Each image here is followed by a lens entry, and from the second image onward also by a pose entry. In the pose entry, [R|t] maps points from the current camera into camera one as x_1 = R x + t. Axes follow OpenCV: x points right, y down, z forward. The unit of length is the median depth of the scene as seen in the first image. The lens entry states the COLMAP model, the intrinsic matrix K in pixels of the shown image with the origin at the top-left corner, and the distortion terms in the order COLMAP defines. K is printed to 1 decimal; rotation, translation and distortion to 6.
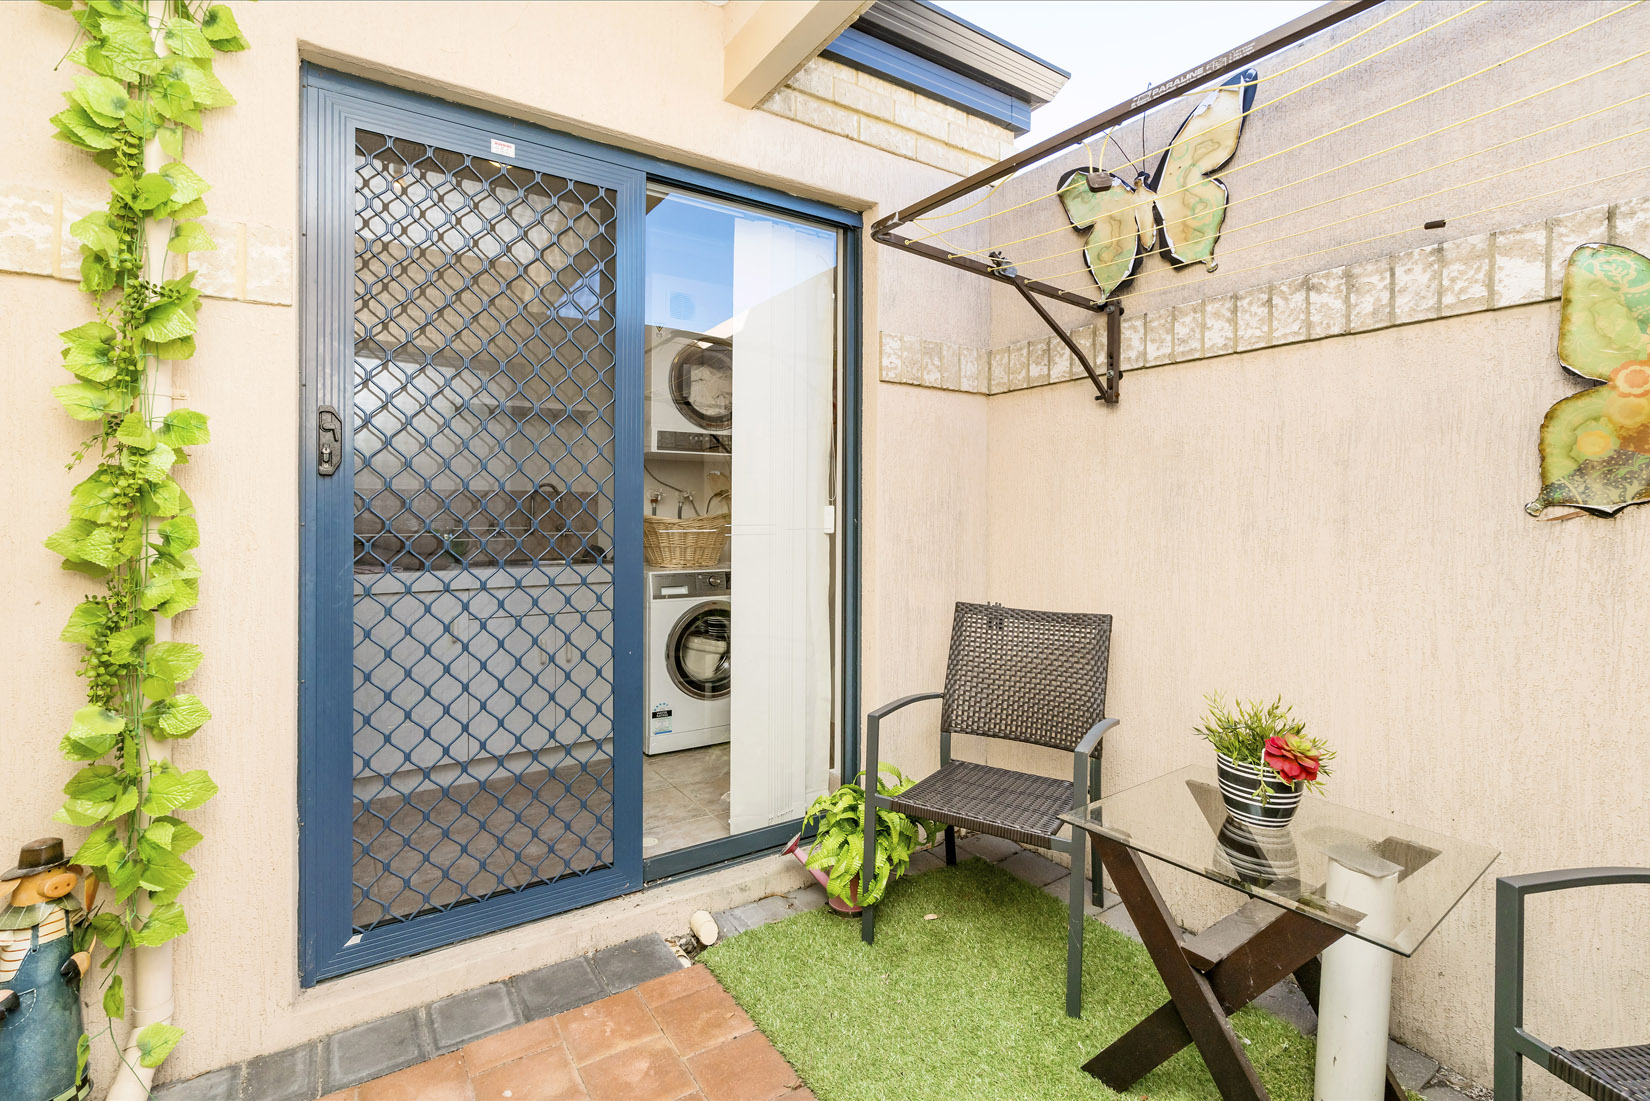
lens RADIAL K [[749.2, 0, 839.5], [0, 749.2, 515.6], [0, 0, 1]] dist [-0.005540, 0.001286]
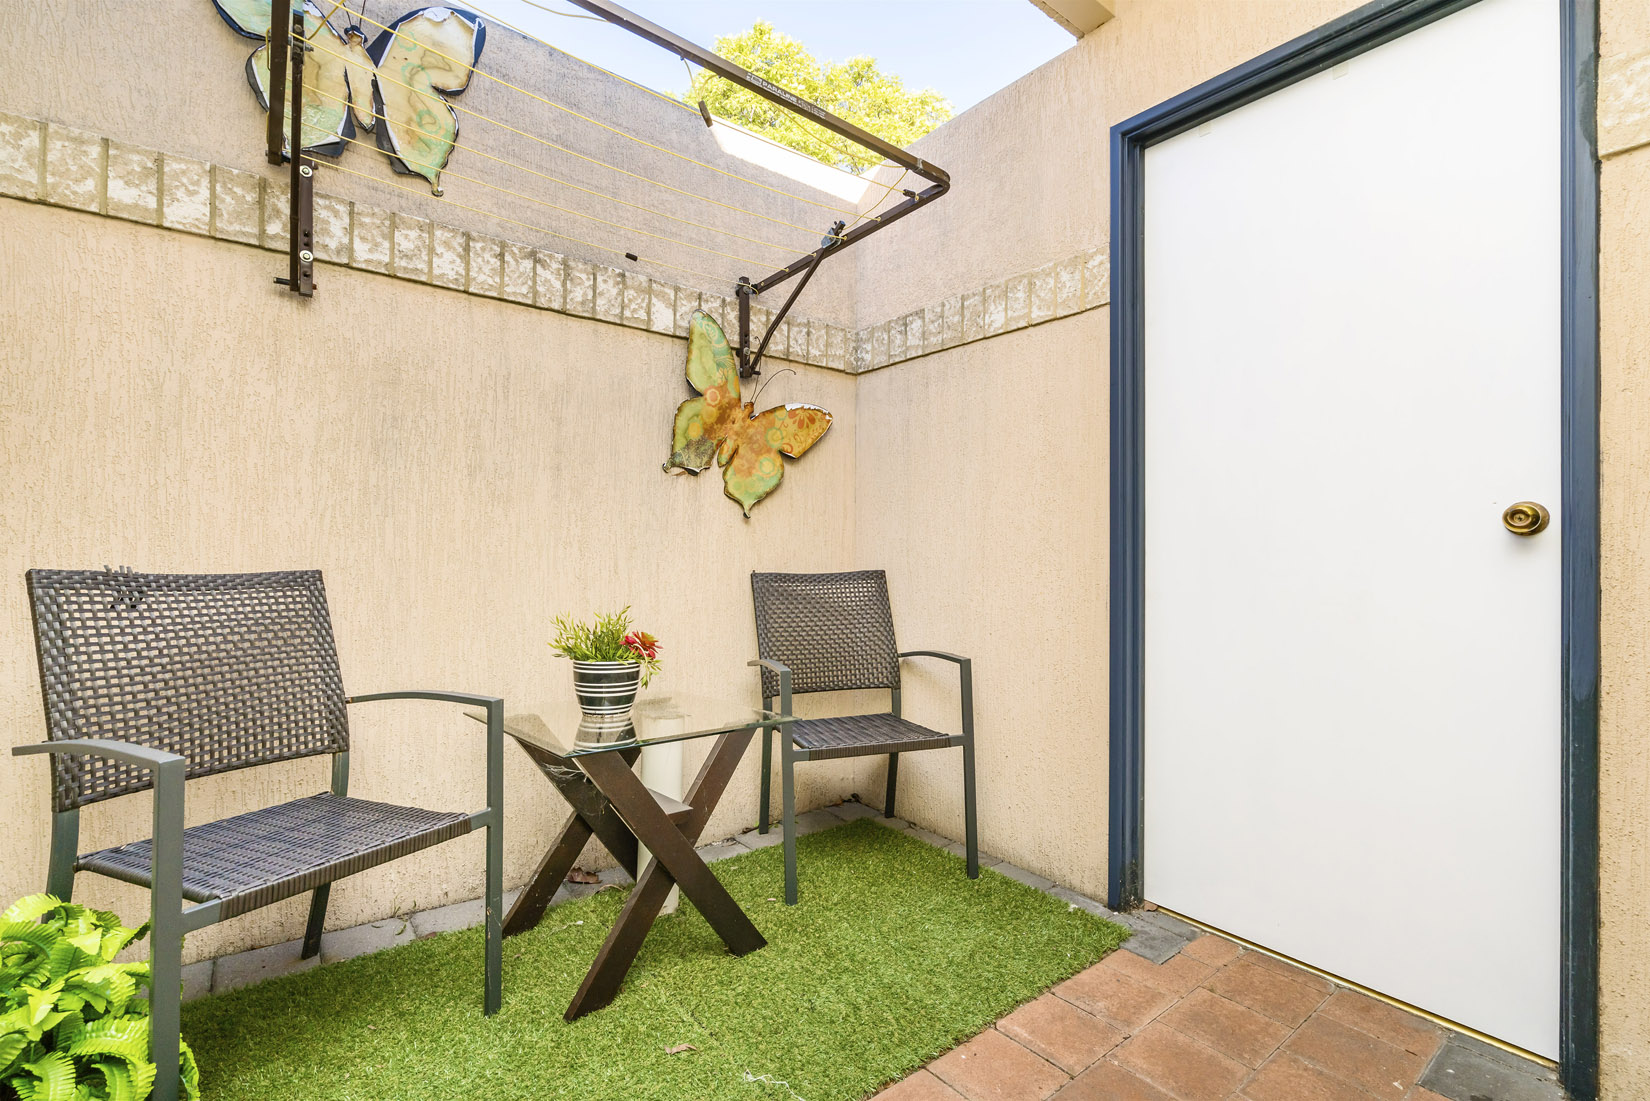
lens RADIAL K [[749.2, 0, 831.8], [0, 749.2, 548.8], [0, 0, 1]] dist [-0.005540, 0.001286]
pose [[-0.076492, 0.002062, 0.997068, -0.516783], [-0.001068, 0.999997, -0.002150, 0.129941], [-0.997070, -0.001229, -0.076489, 0.620438]]
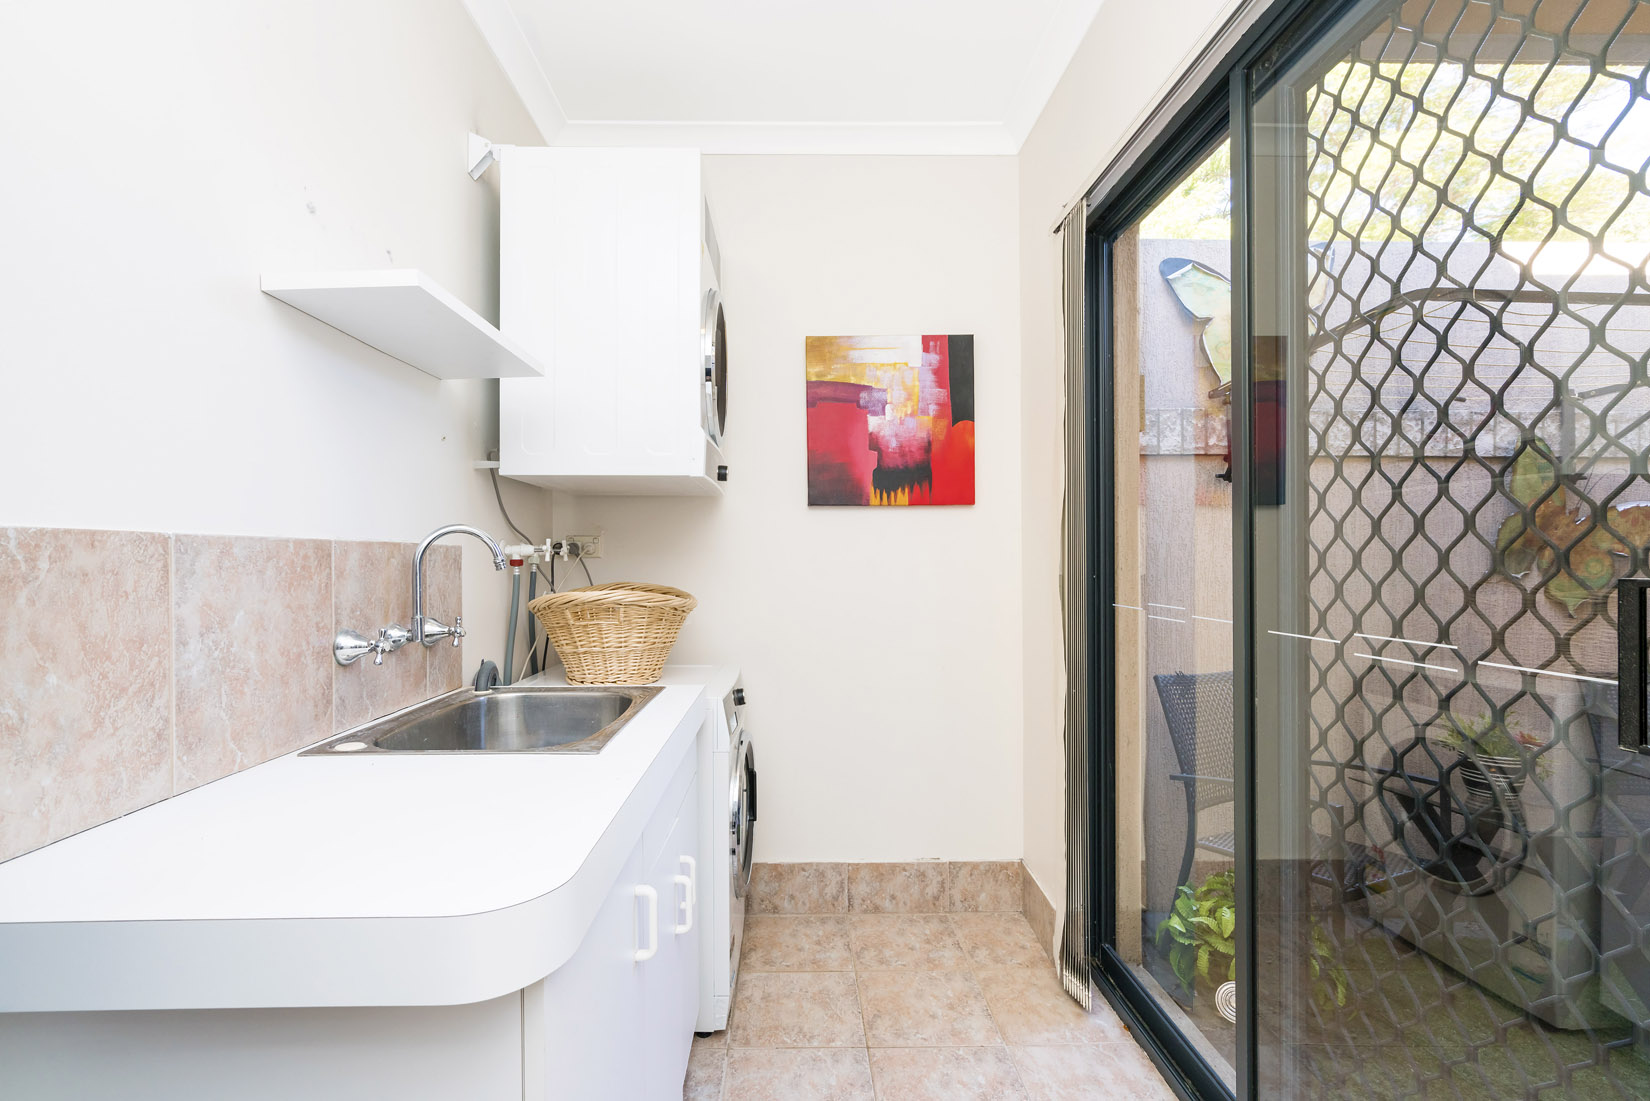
lens RADIAL K [[749.2, 0, 814.7], [0, 749.2, 561.4], [0, 0, 1]] dist [-0.005540, 0.001286]
pose [[0.552891, -0.005859, 0.833233, -1.122145], [0.006226, 0.999976, 0.002901, -0.046356], [-0.833230, 0.003584, 0.552915, 1.076808]]
